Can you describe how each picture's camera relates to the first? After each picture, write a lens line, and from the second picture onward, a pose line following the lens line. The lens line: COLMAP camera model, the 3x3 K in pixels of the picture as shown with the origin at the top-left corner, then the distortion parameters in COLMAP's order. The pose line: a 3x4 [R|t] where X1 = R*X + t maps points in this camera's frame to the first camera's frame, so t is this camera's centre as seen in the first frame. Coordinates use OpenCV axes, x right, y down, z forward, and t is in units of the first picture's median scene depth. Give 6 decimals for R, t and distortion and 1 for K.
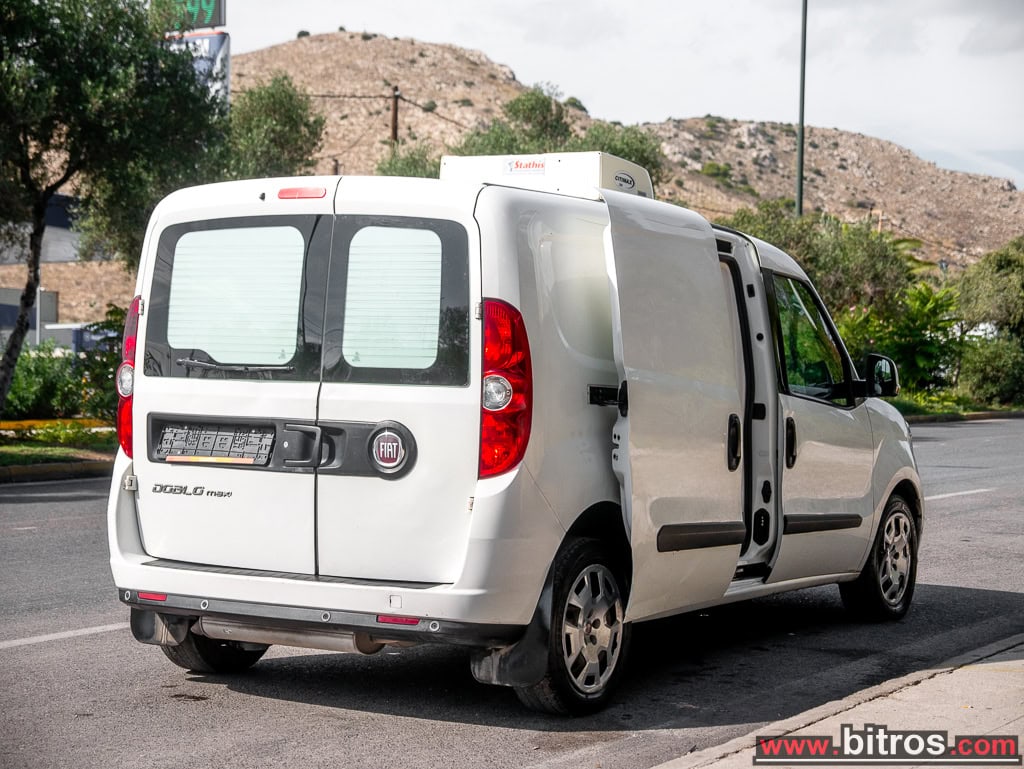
lens RADIAL K [[1962.7, 0, 511.8], [0, 1962.7, 381.8], [0, 0, 1]] dist [0.184746, 0.000000]
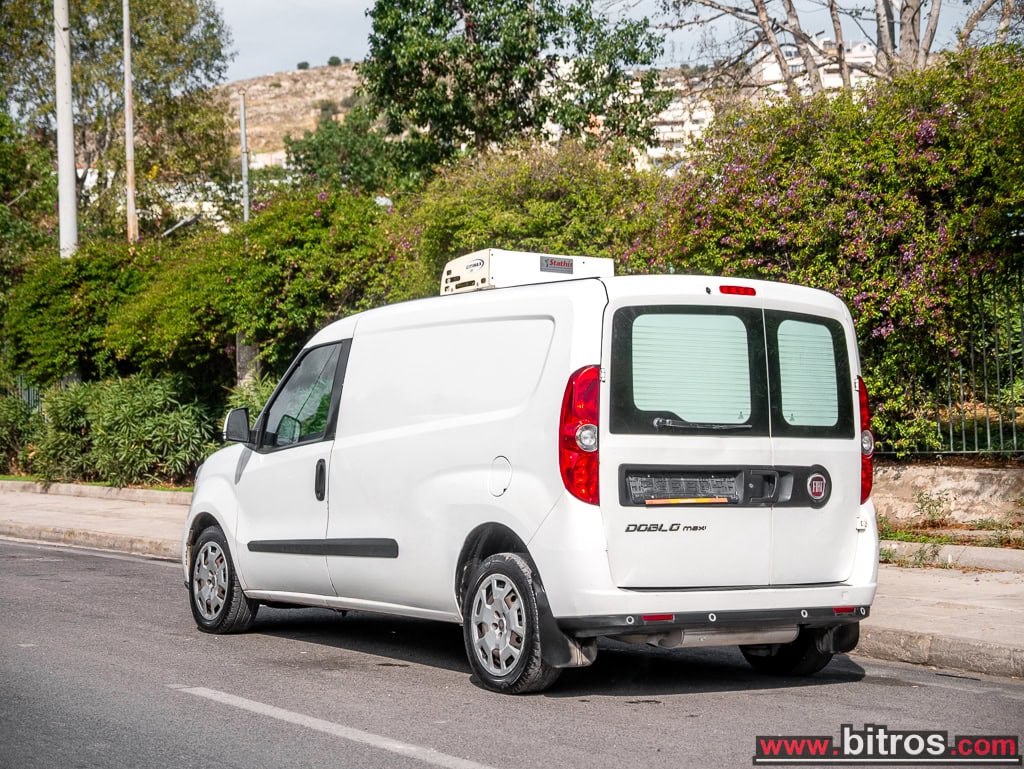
lens RADIAL K [[1962.7, 0, 511.2], [0, 1962.7, 388.8], [0, 0, 1]] dist [0.184746, 0.000000]
pose [[0.468014, 0.012468, 0.883633, -1.320887], [0.011799, 0.999723, -0.020355, -0.006925], [-0.883642, 0.019952, 0.467738, 0.533761]]
